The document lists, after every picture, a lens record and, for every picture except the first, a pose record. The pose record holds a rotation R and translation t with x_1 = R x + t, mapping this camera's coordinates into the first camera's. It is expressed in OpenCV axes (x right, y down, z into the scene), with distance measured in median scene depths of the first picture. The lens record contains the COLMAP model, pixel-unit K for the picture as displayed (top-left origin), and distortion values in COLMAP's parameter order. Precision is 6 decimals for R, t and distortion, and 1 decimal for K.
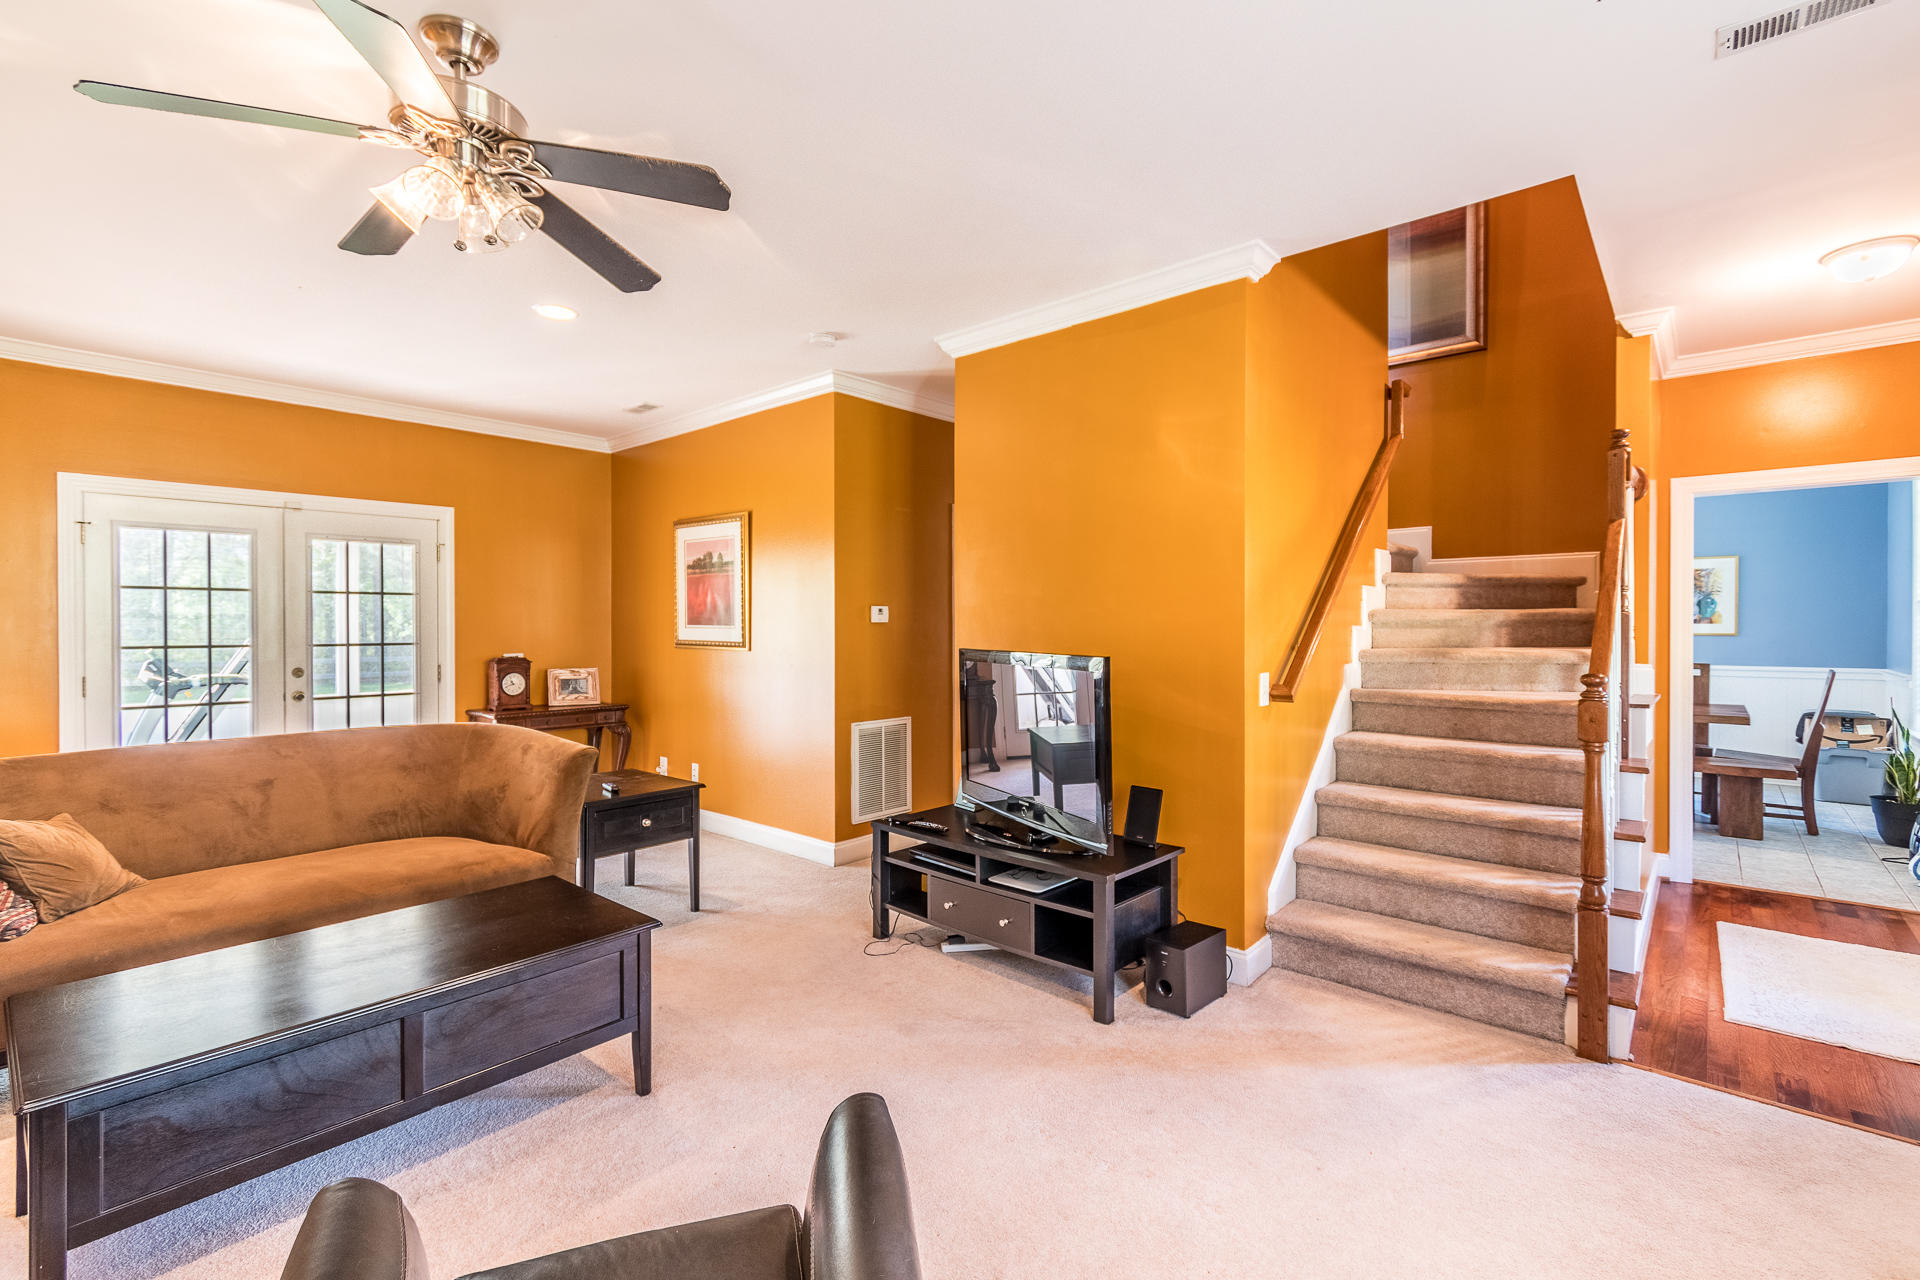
lens RADIAL K [[851.4, 0, 959.1], [0, 851.4, 636.6], [0, 0, 1]] dist [0.014082, -0.000038]
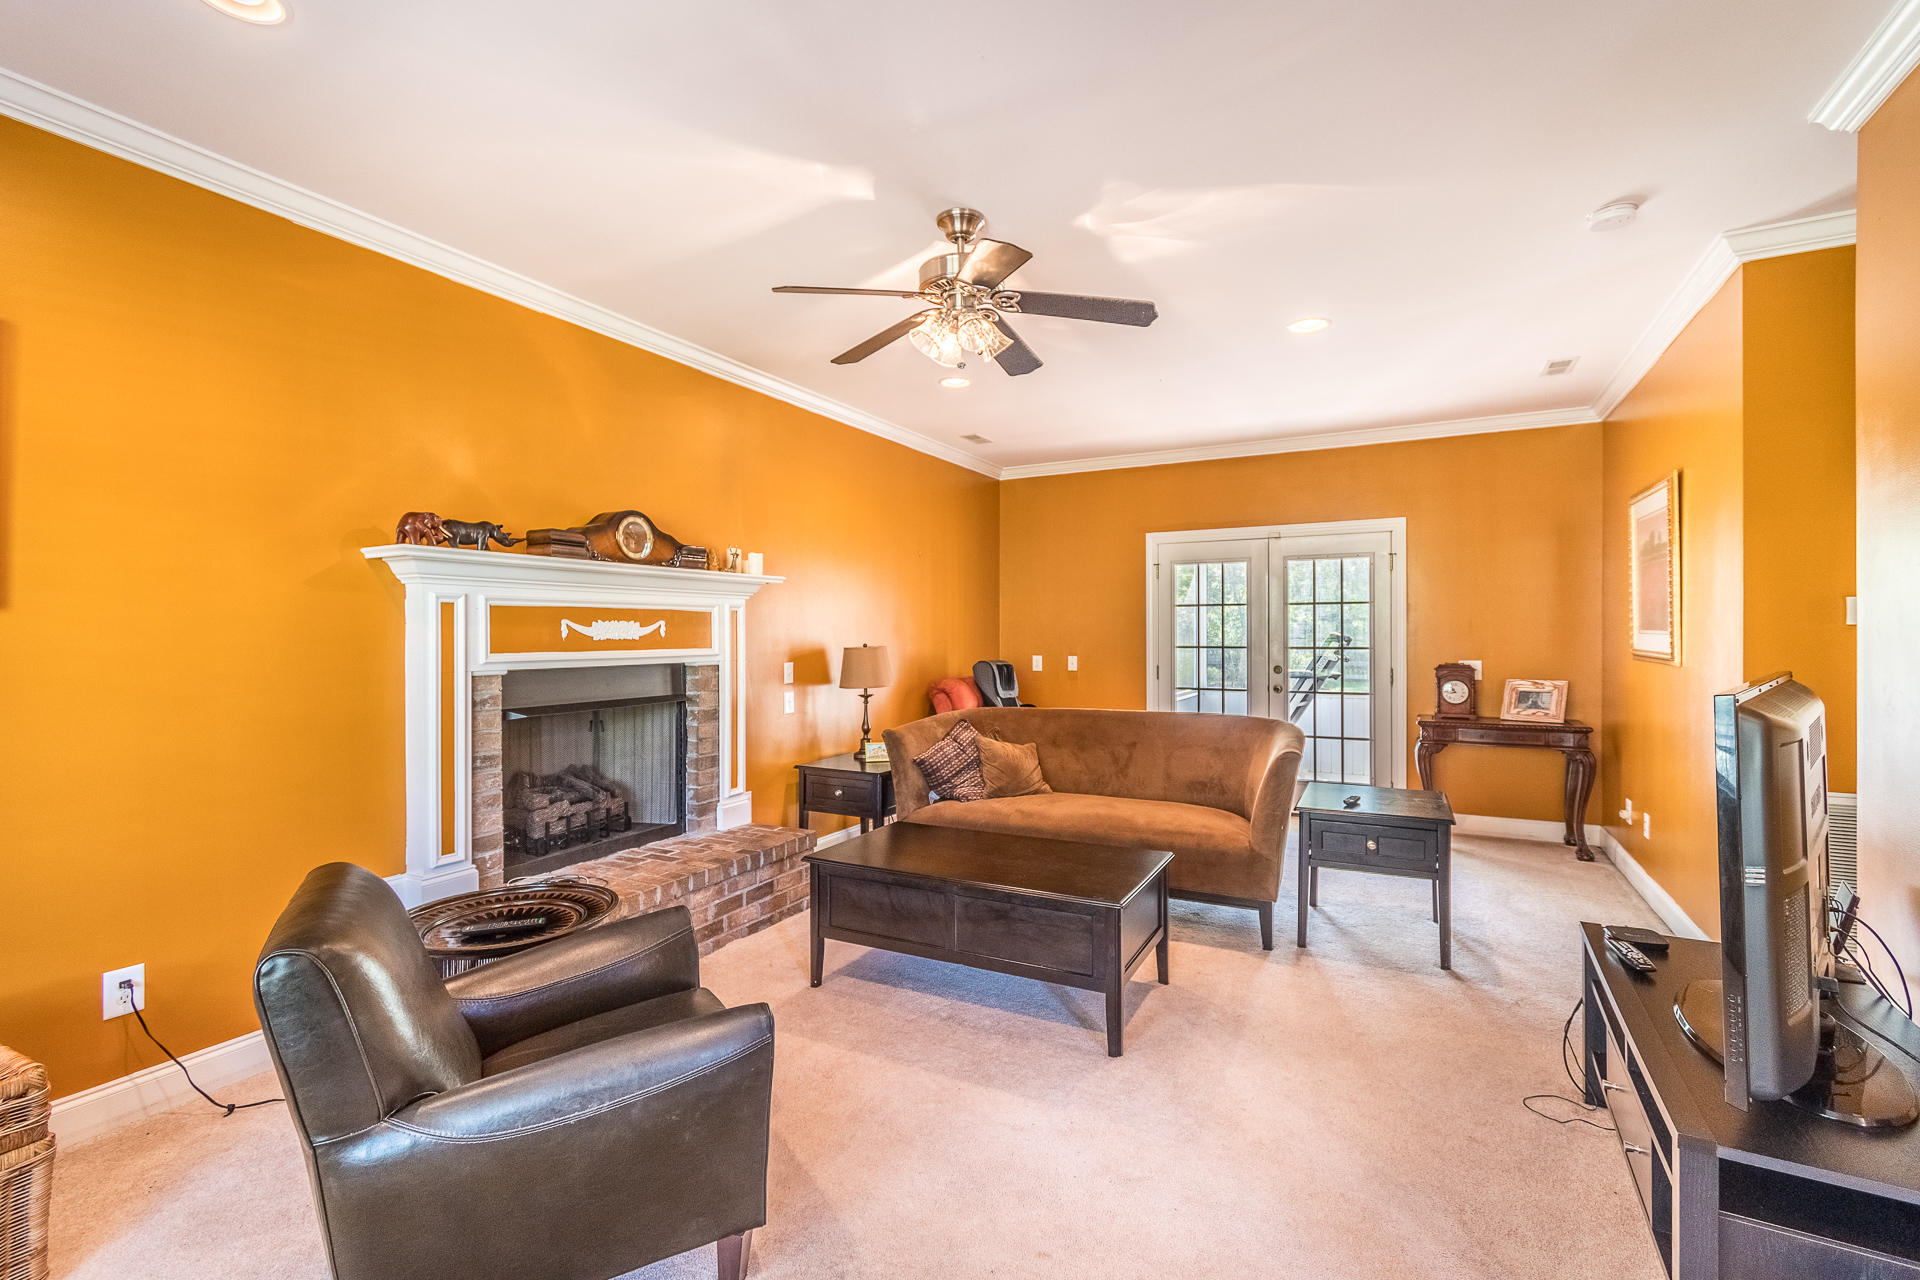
lens RADIAL K [[845.4, 0, 960.0], [0, 845.4, 640.0], [0, 0, 1]] dist [0.000882, -0.000023]
pose [[0.233379, 0.008032, -0.972353, 0.311876], [-0.010507, 0.999928, 0.005738, -0.003030], [0.972329, 0.008877, 0.233447, 0.267084]]
